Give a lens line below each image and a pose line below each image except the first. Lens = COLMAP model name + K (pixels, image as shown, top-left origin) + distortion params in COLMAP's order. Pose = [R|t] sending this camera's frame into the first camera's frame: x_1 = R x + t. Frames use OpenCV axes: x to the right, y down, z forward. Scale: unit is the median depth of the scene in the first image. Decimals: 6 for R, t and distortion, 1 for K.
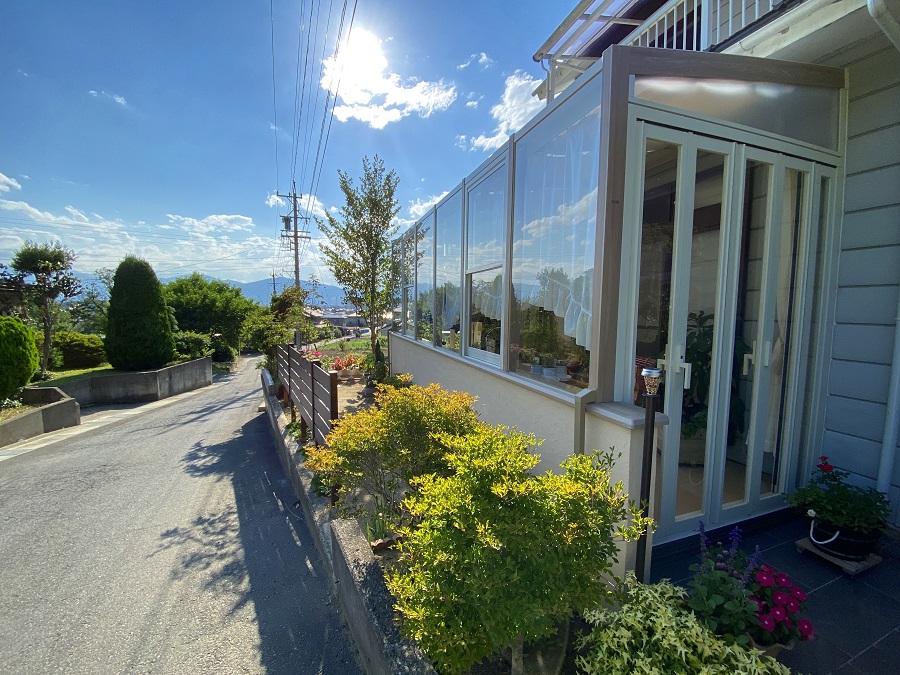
lens RADIAL K [[363.1, 0, 446.4], [0, 363.1, 346.0], [0, 0, 1]] dist [0.025815, -0.020973]
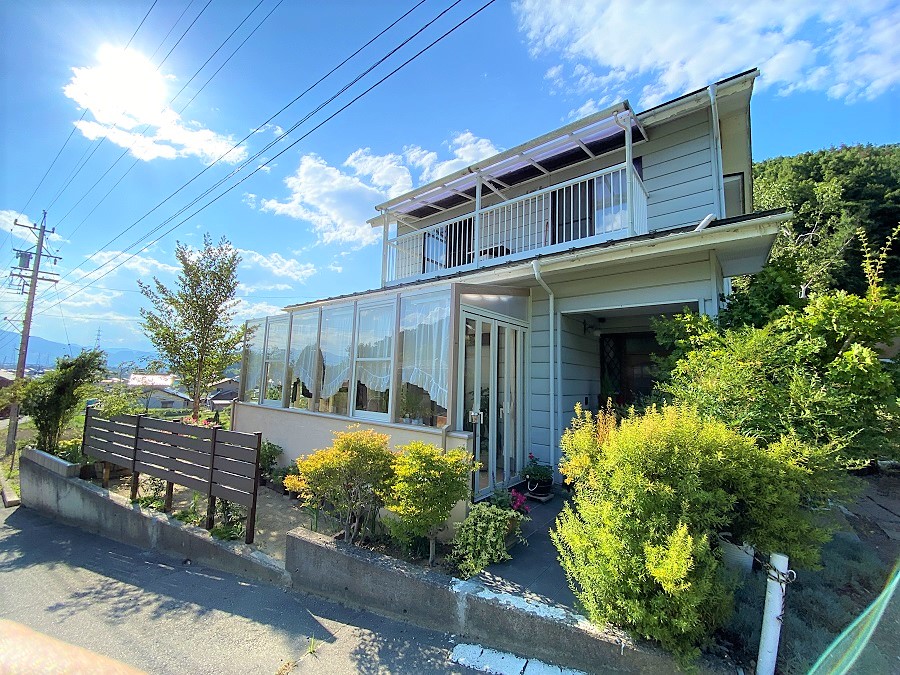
lens RADIAL K [[363.1, 0, 446.4], [0, 363.1, 346.0], [0, 0, 1]] dist [0.025815, -0.020973]
pose [[0.847391, 0.072614, 0.525980, -0.307046], [0.027350, 0.983320, -0.179815, 0.016732], [-0.530264, 0.166760, 0.831271, -0.340062]]
